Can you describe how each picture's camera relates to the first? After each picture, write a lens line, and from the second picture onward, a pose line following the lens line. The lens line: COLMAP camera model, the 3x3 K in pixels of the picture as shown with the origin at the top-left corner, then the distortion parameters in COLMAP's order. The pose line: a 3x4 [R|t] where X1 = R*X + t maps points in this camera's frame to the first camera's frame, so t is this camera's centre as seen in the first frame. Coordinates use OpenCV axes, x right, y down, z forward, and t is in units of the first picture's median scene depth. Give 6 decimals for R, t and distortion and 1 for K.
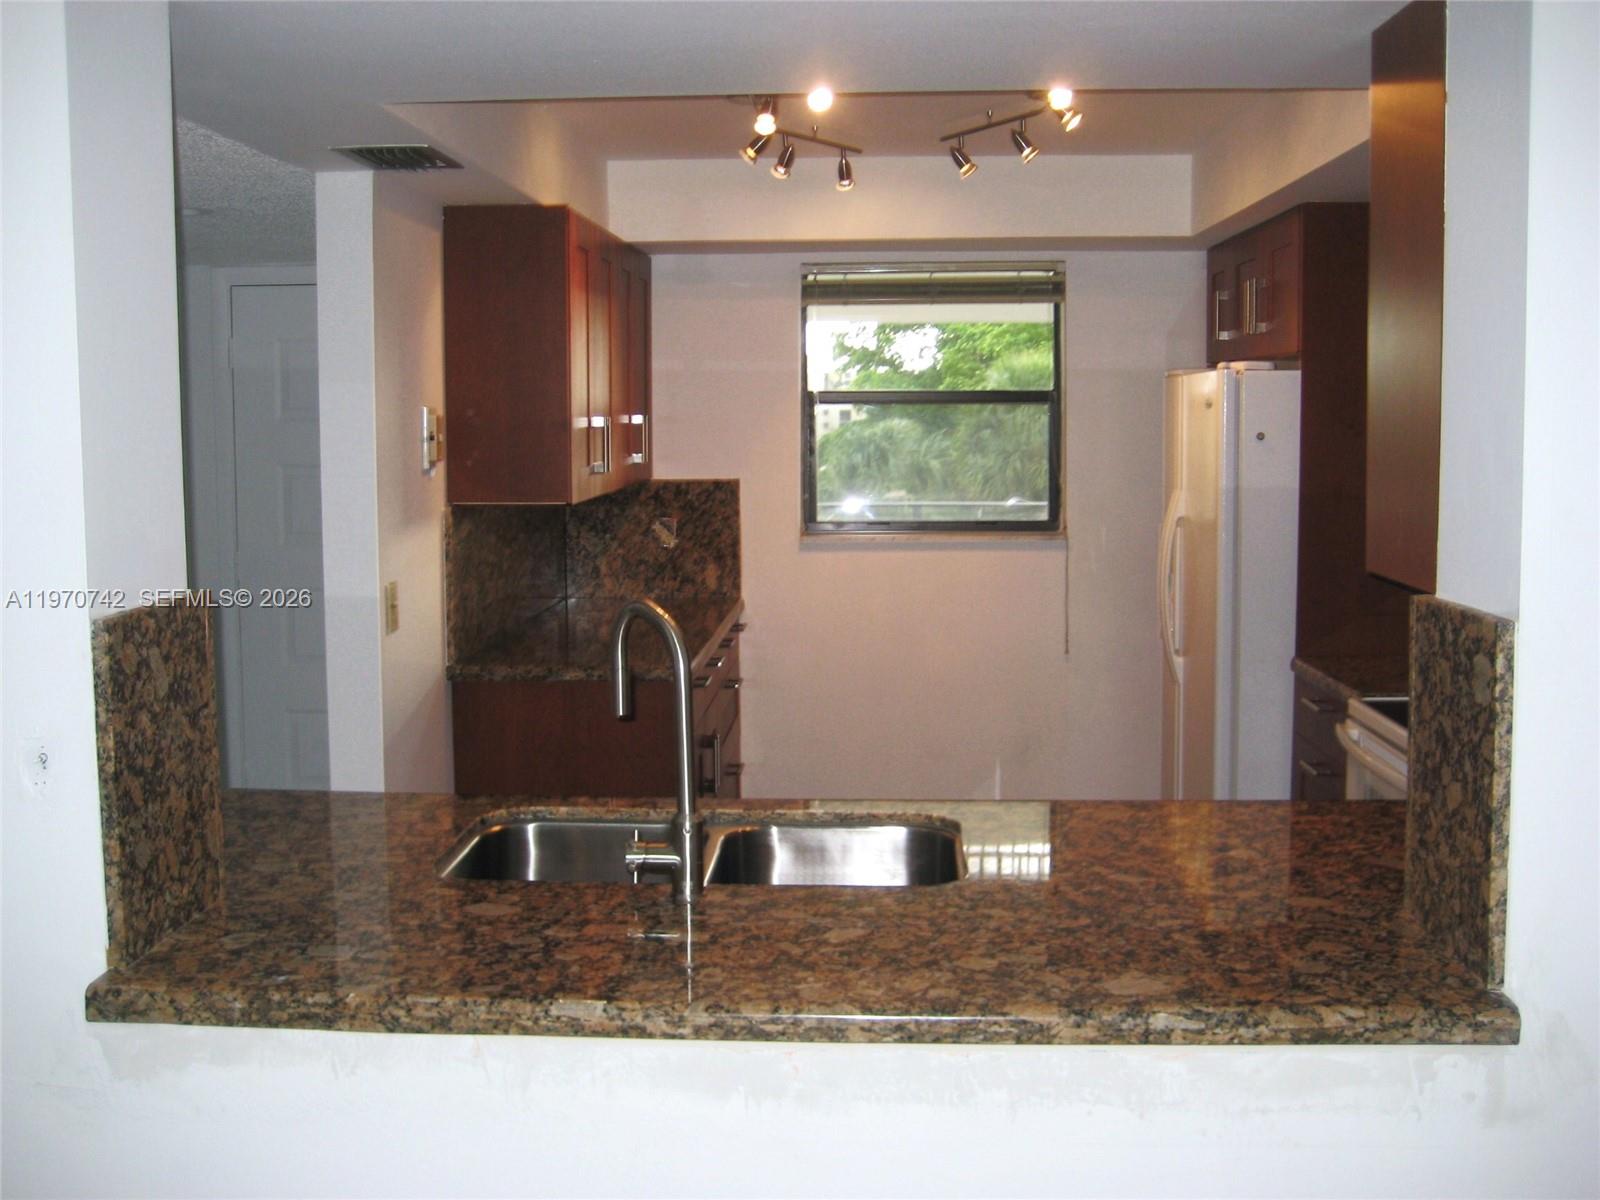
lens RADIAL K [[1678.6, 0, 800.7], [0, 1678.6, 600.1], [0, 0, 1]] dist [-0.104035, 0.000000]
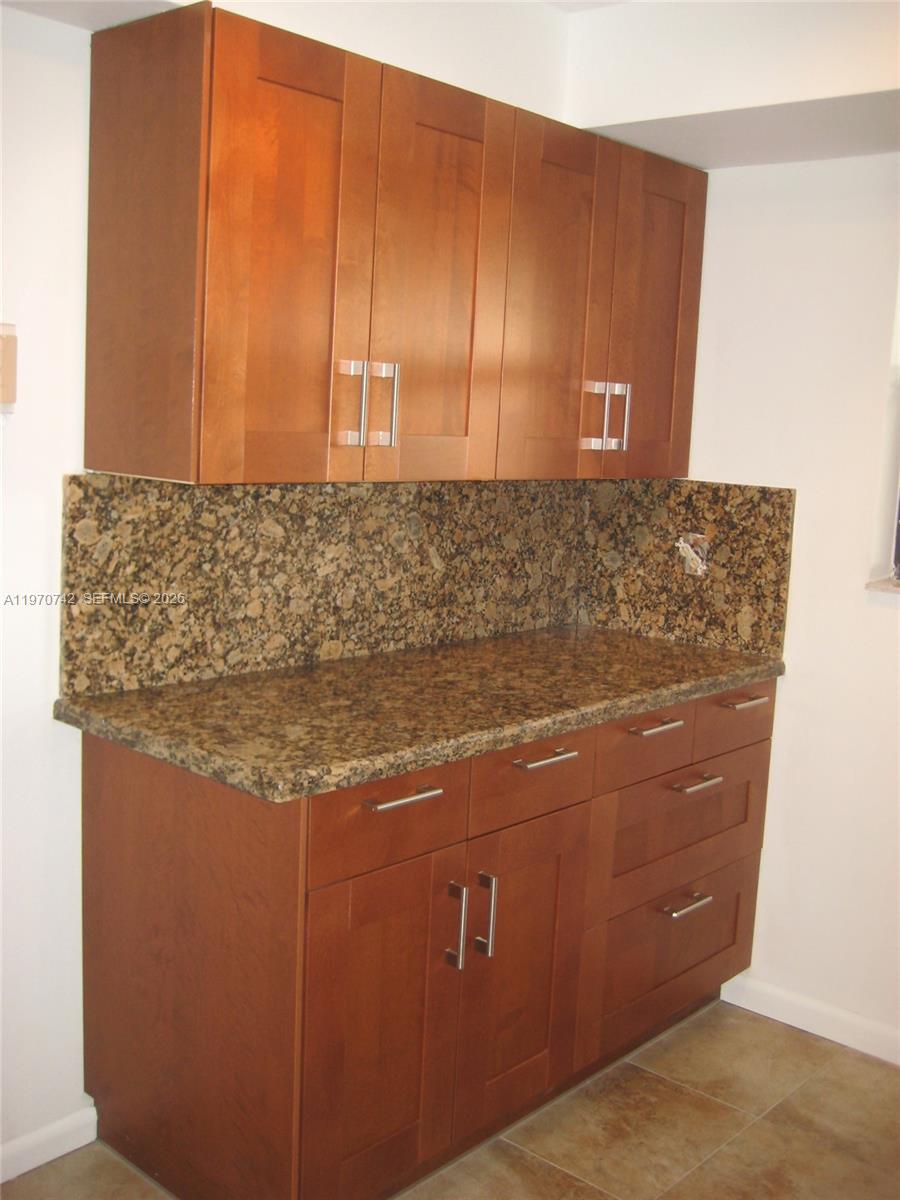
lens RADIAL K [[1259.0, 0, 449.2], [0, 1259.0, 595.7], [0, 0, 1]] dist [-0.104035, 0.000000]
pose [[0.771095, 0.130469, -0.623210, 0.178584], [-0.120841, 0.990979, 0.057946, -0.040774], [0.625148, 0.030628, 0.779905, 0.509496]]
